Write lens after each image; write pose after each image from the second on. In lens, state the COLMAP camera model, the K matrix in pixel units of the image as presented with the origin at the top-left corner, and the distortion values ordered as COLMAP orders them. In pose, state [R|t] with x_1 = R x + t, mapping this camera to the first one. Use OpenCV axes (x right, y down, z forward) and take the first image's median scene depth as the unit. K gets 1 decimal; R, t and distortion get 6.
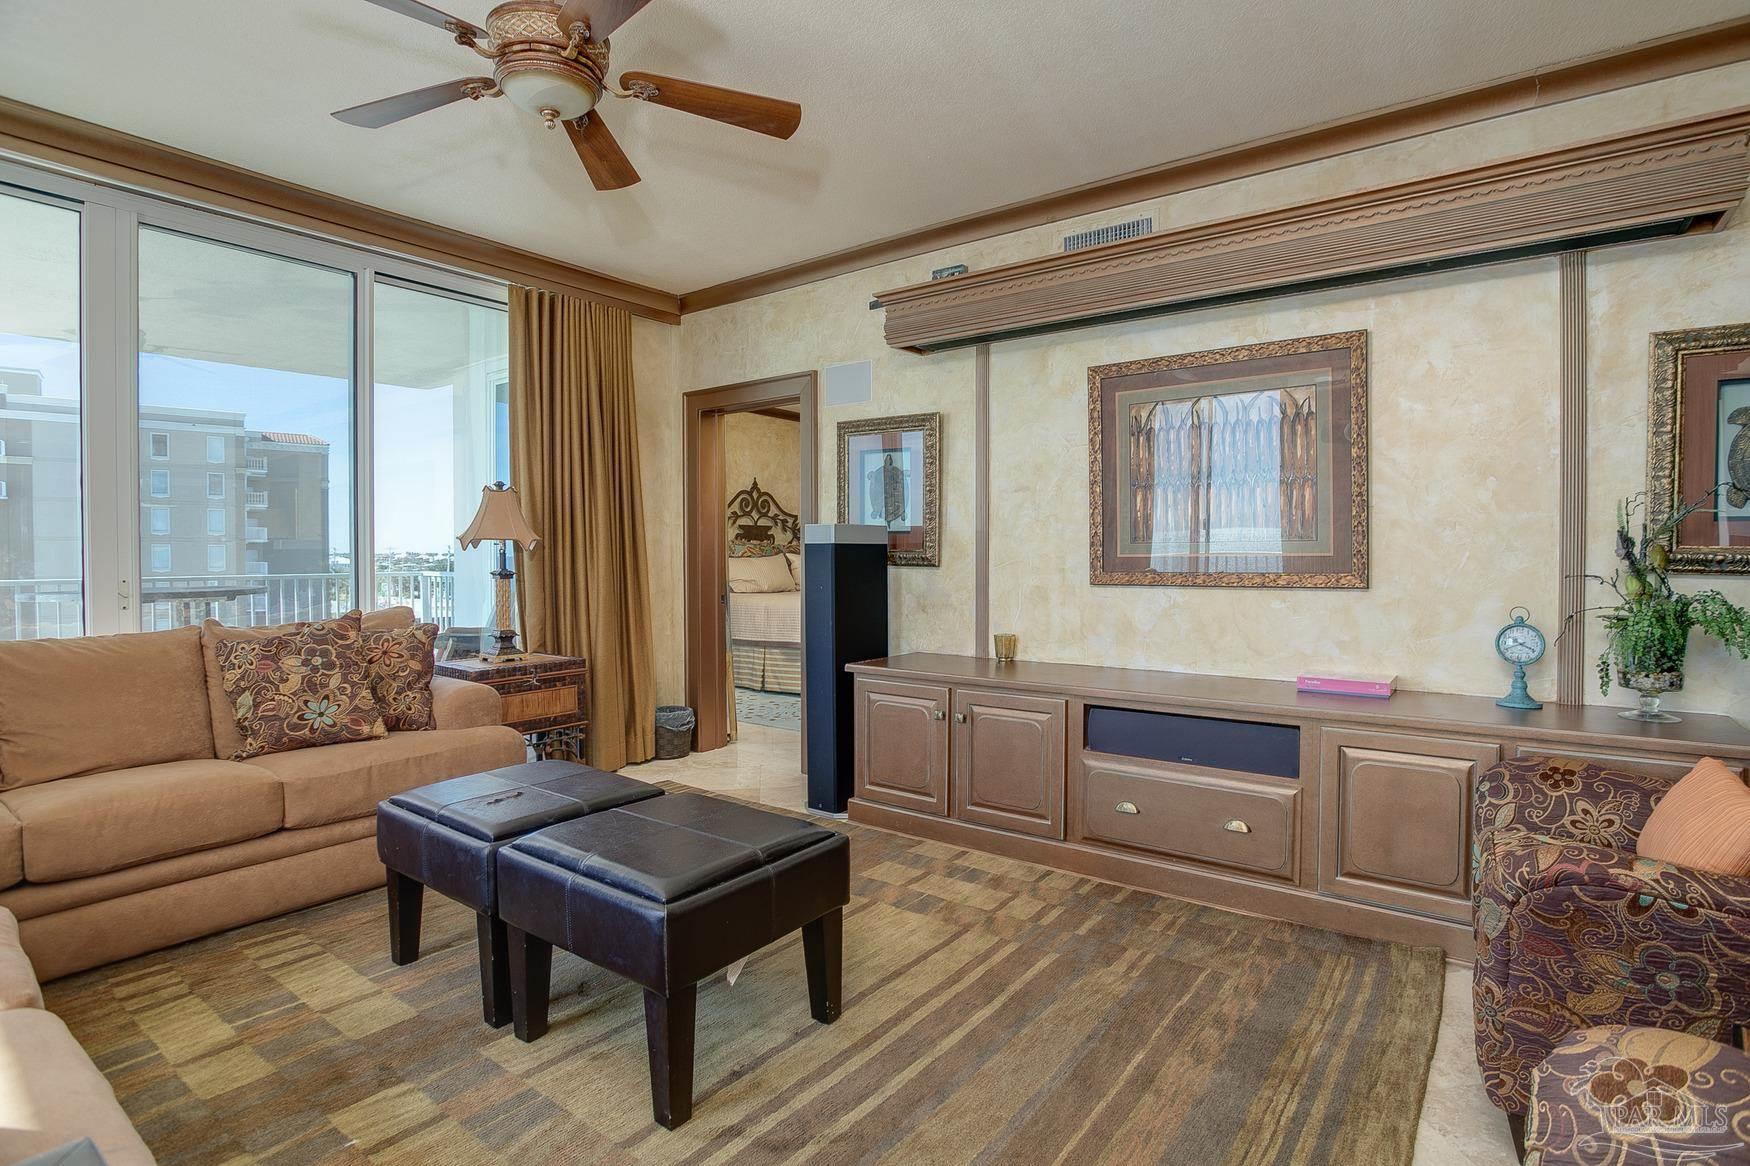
lens RADIAL K [[854.9, 0, 900.3], [0, 854.9, 569.1], [0, 0, 1]] dist [-0.066557, 0.025822]
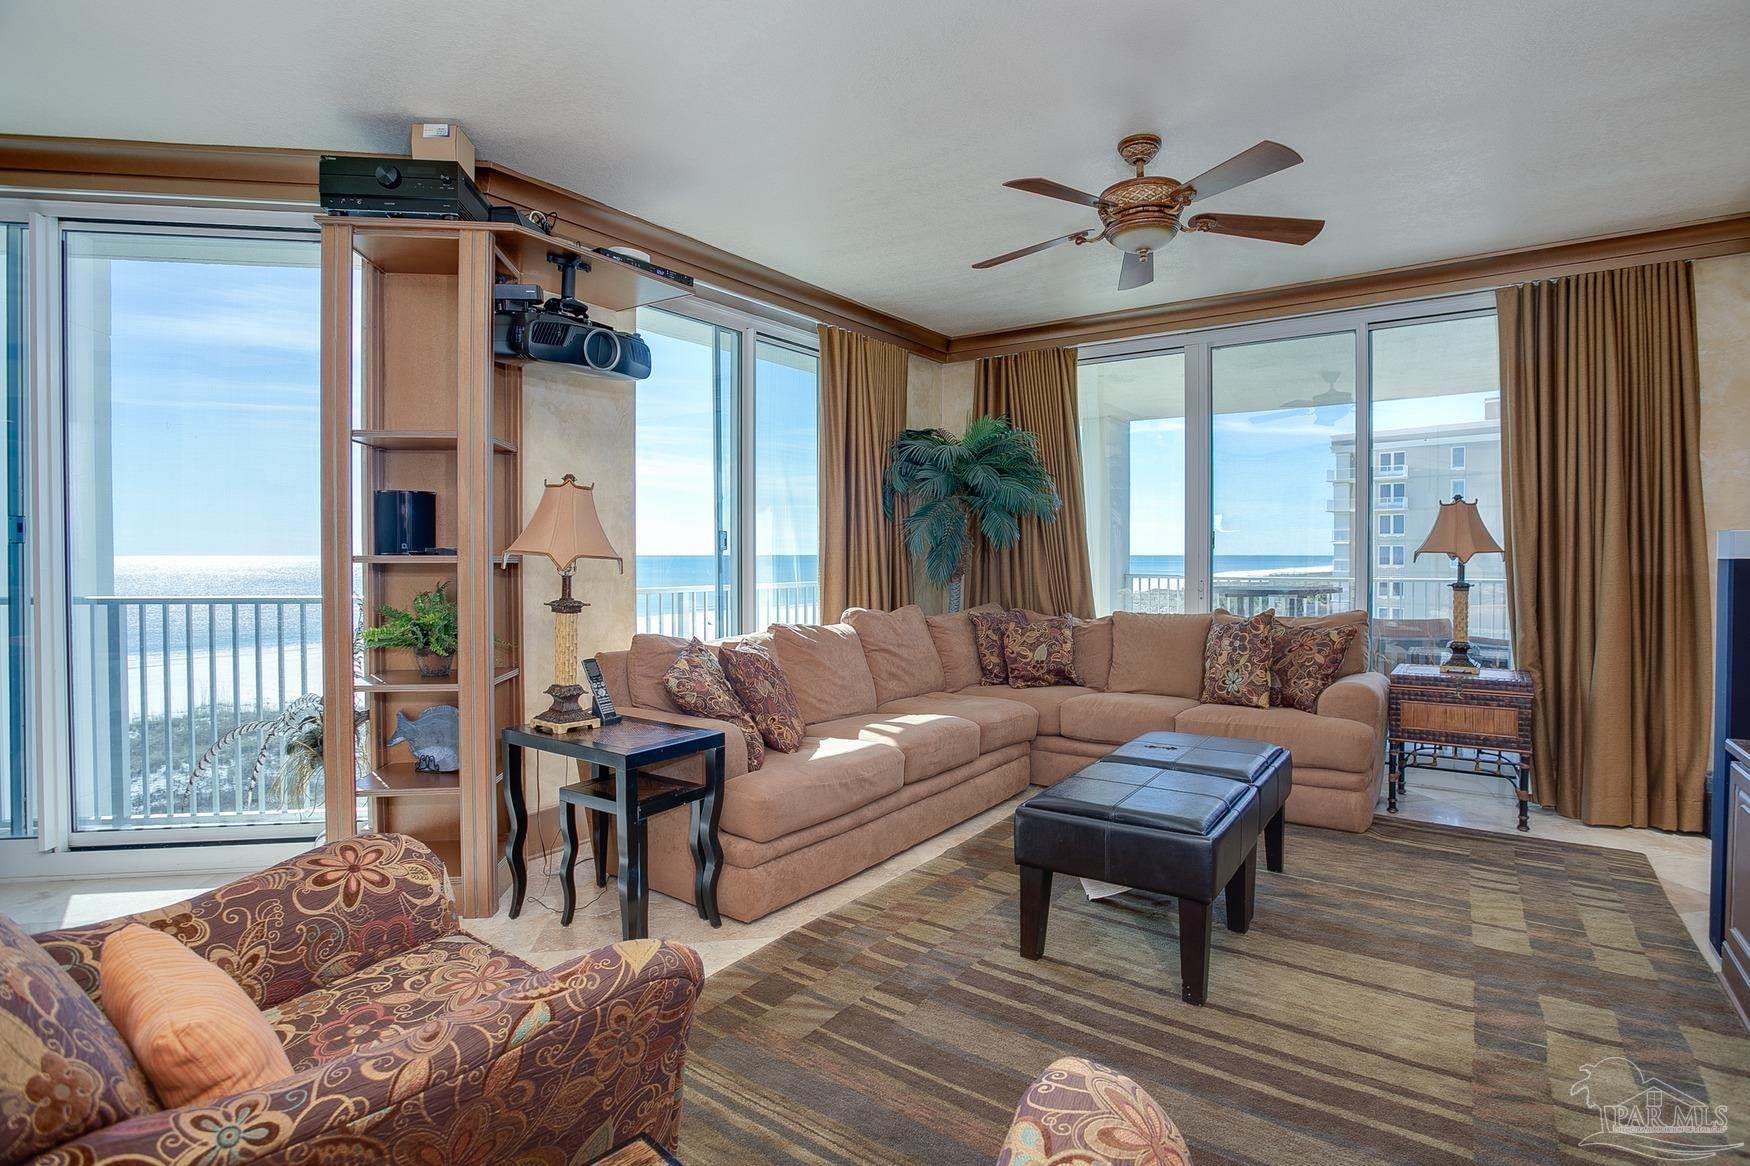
lens RADIAL K [[854.9, 0, 900.3], [0, 854.9, 569.1], [0, 0, 1]] dist [-0.066557, 0.025822]
pose [[0.019029, 0.016454, -0.999684, 0.561259], [-0.015938, 0.999743, 0.016152, -0.021853], [0.999692, 0.015626, 0.019286, 0.335191]]
